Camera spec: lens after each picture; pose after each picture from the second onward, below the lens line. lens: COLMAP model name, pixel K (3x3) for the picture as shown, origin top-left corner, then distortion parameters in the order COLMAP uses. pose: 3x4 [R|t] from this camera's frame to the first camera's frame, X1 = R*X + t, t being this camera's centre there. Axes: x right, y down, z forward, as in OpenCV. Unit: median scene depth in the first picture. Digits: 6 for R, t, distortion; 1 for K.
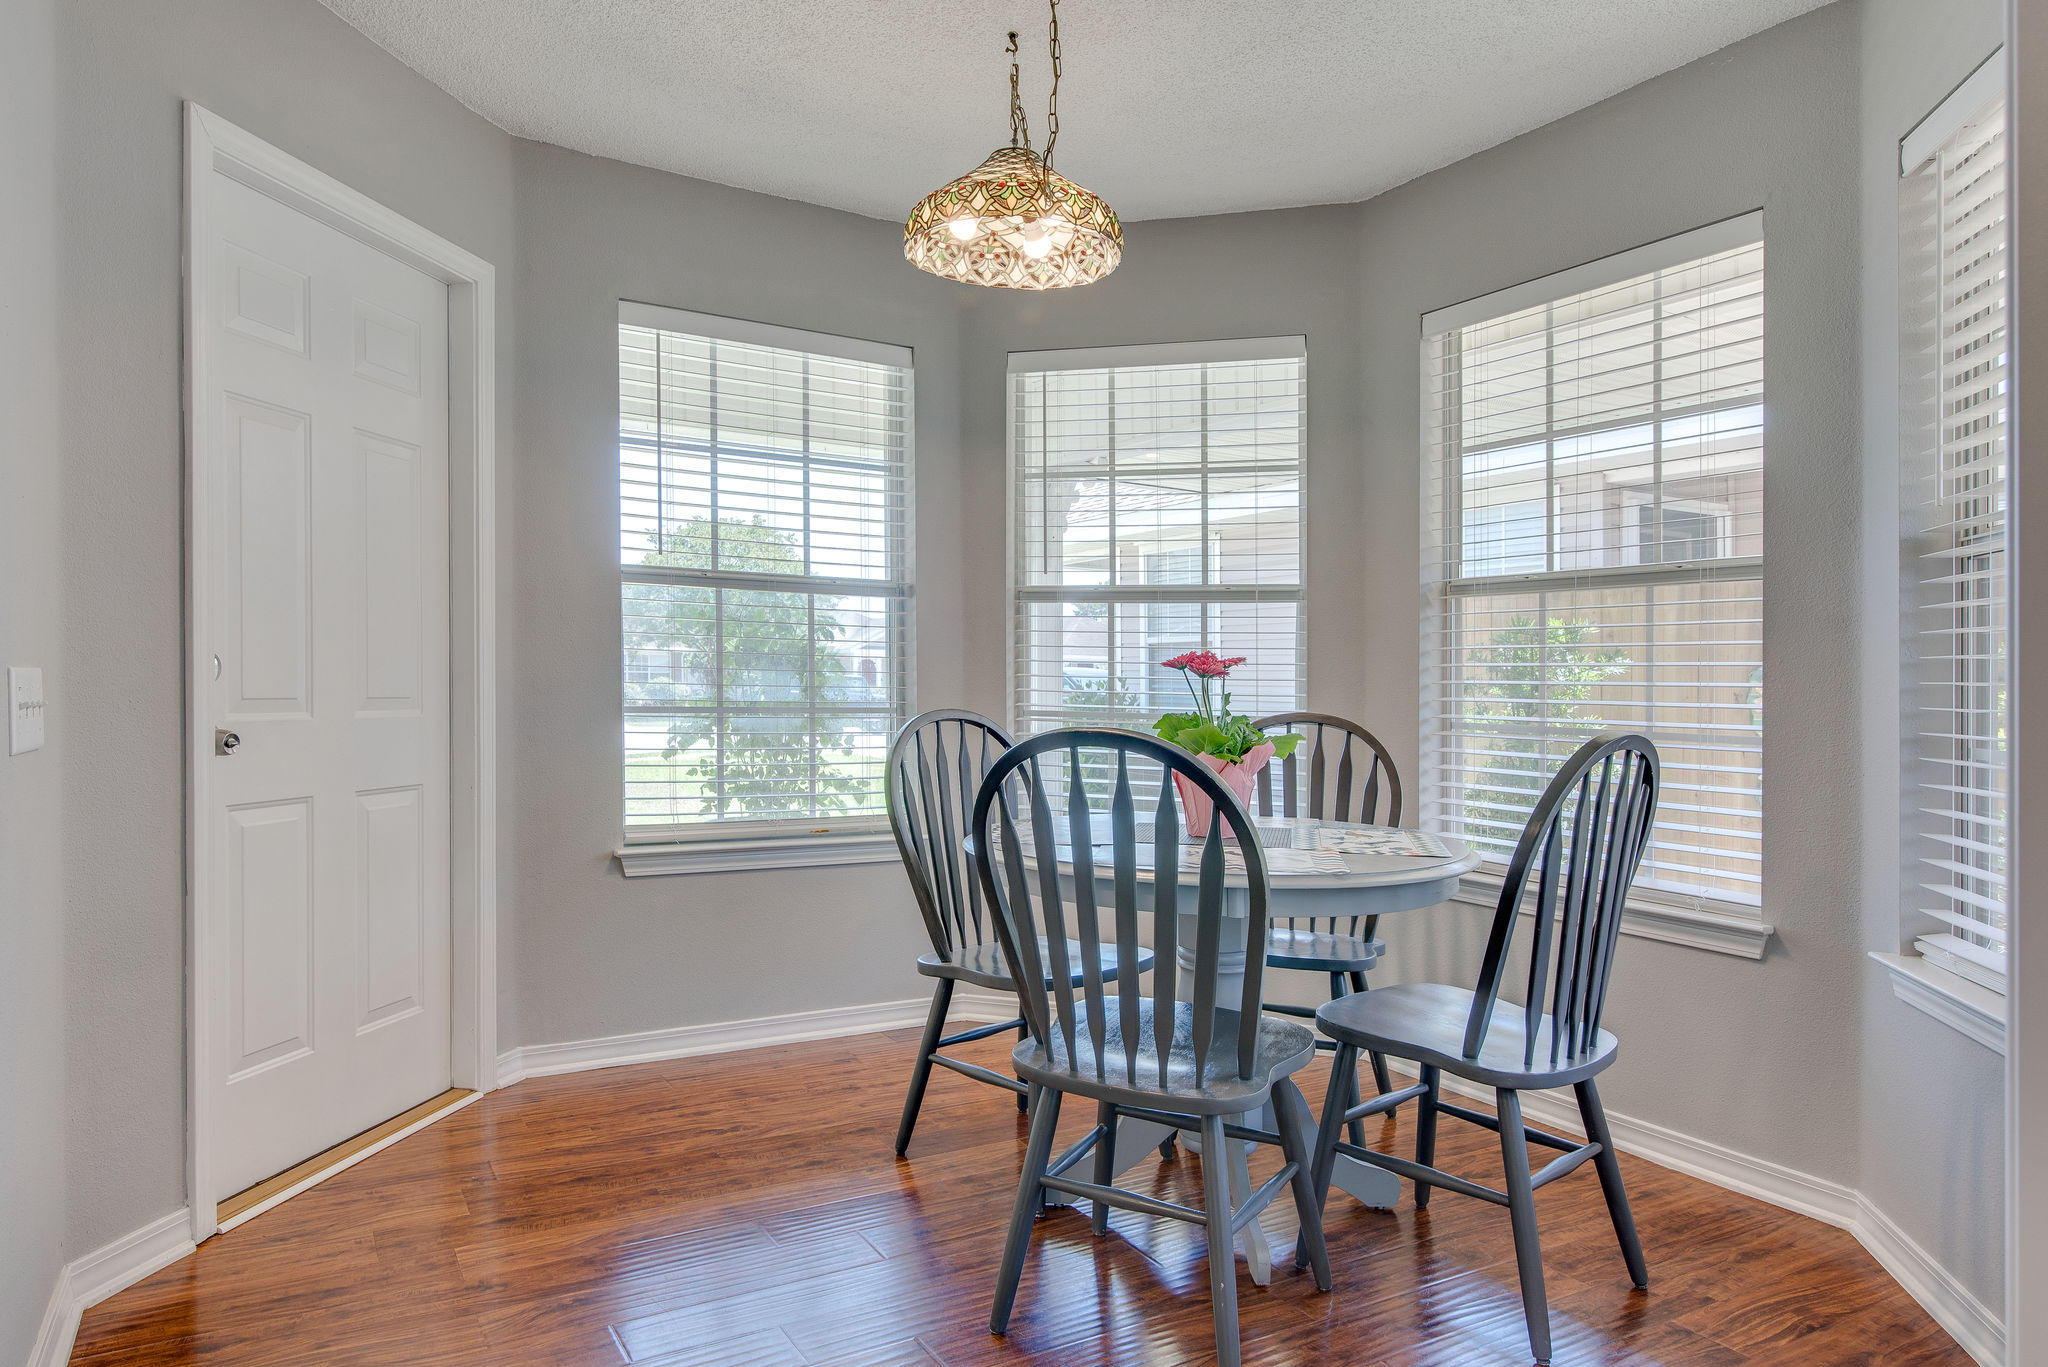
lens RADIAL K [[1247.6, 0, 983.8], [0, 1247.6, 717.7], [0, 0, 1]] dist [0.001802, -0.001397]
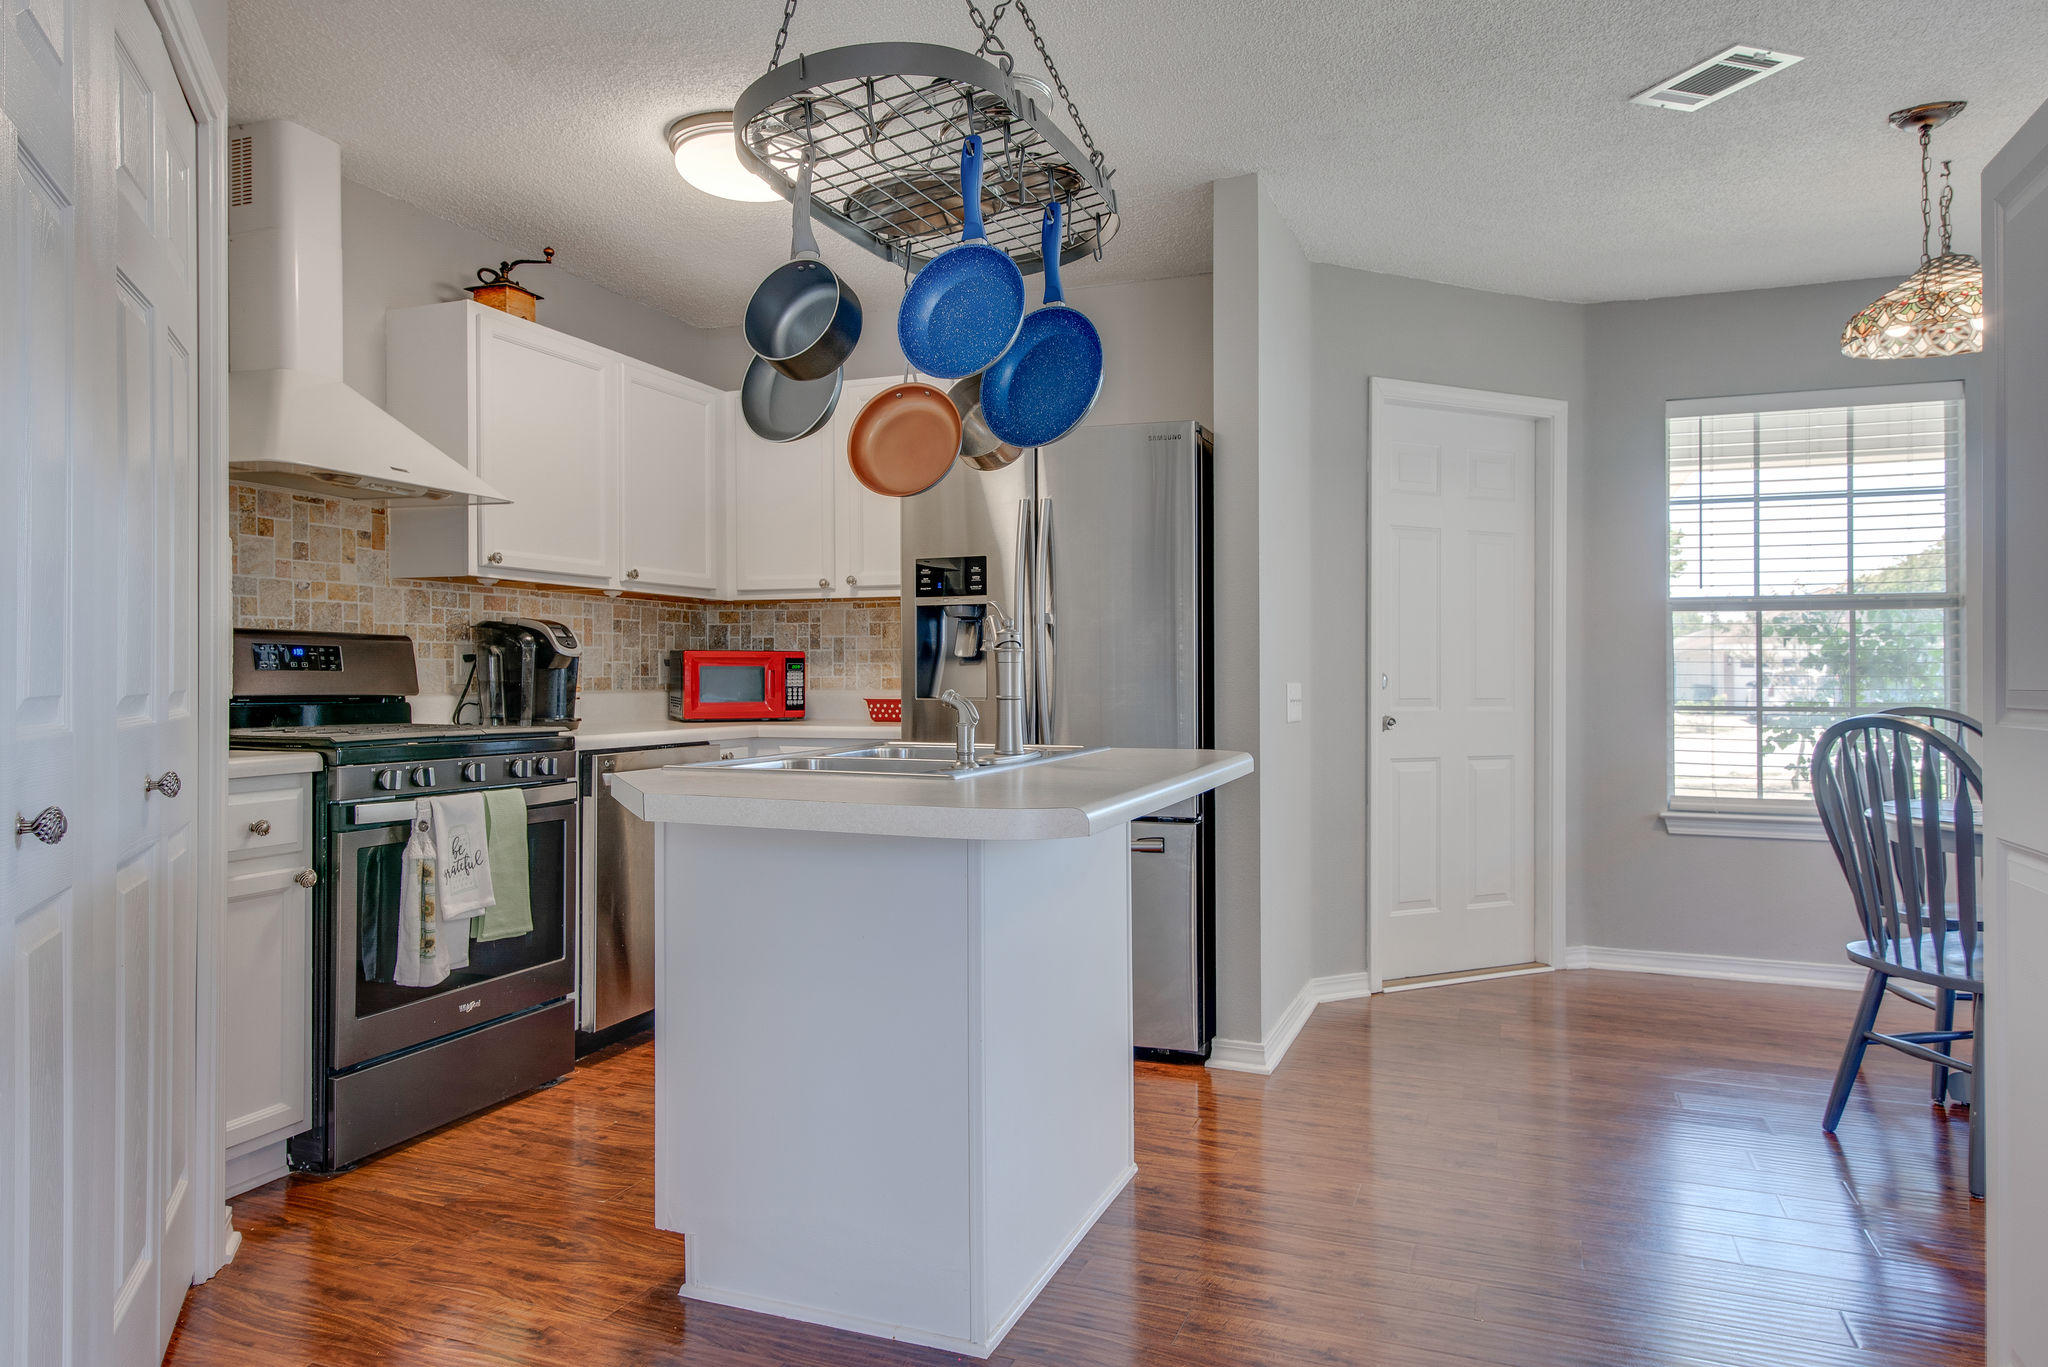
lens RADIAL K [[1341.7, 0, 995.6], [0, 1341.7, 677.8], [0, 0, 1]] dist [0.025362, -0.002721]
pose [[0.620449, -0.015116, -0.784101, 0.477530], [-0.013038, 0.999477, -0.029585, 0.016572], [0.784139, 0.028580, 0.619927, -0.550876]]
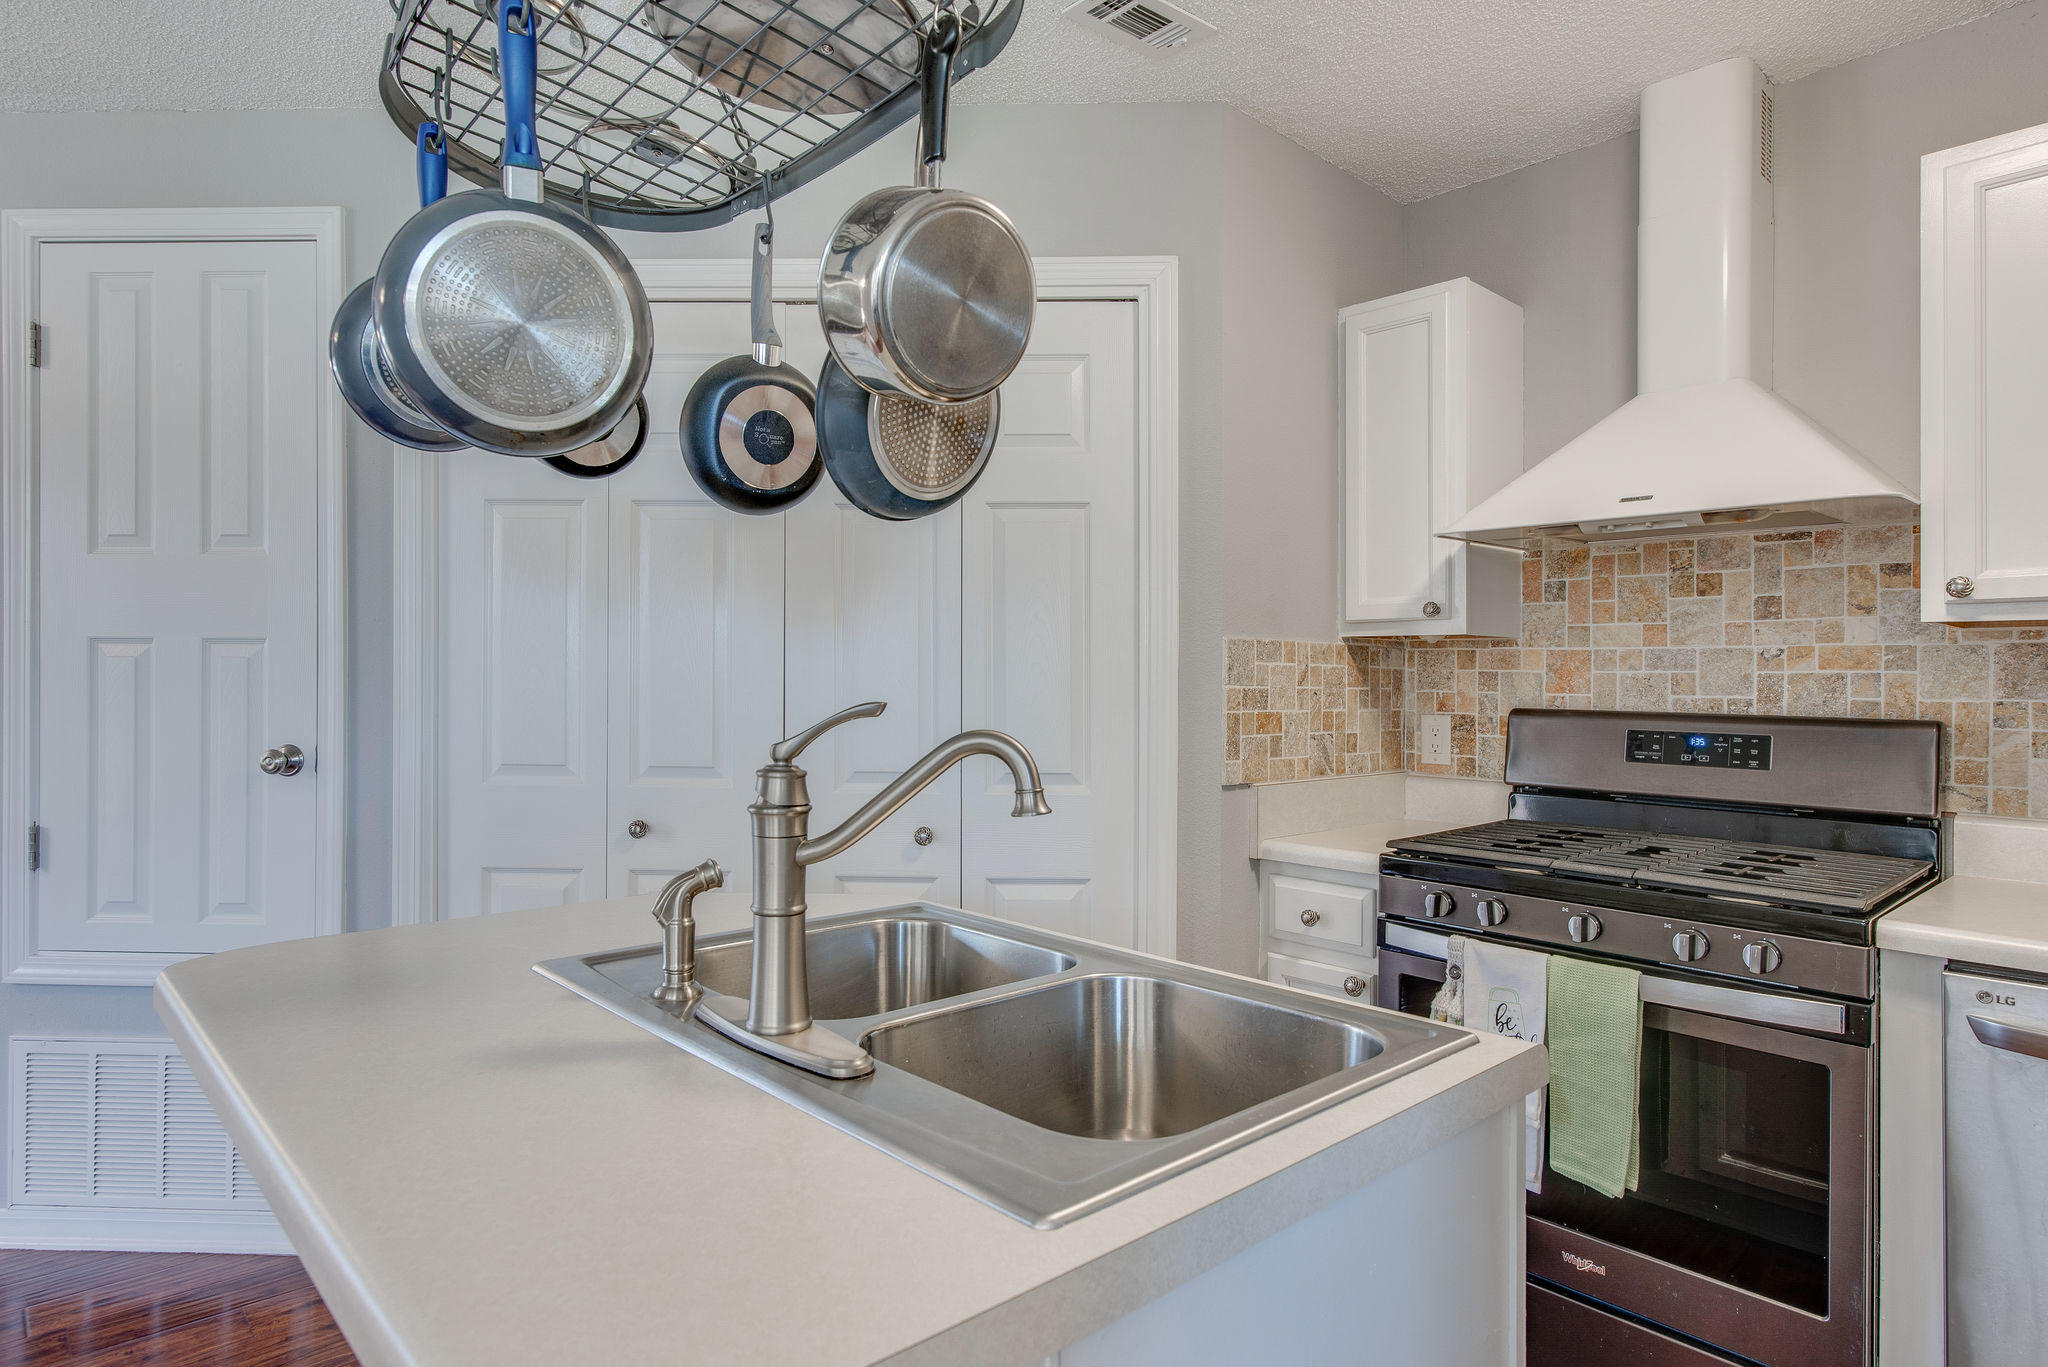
lens RADIAL K [[1120.2, 0, 989.8], [0, 1120.2, 682.1], [0, 0, 1]] dist [0.000999, -0.000007]
pose [[-0.975061, -0.026308, -0.220373, -0.216467], [-0.032183, 0.999215, 0.023111, -0.080395], [0.219592, 0.029627, -0.975142, 0.387121]]
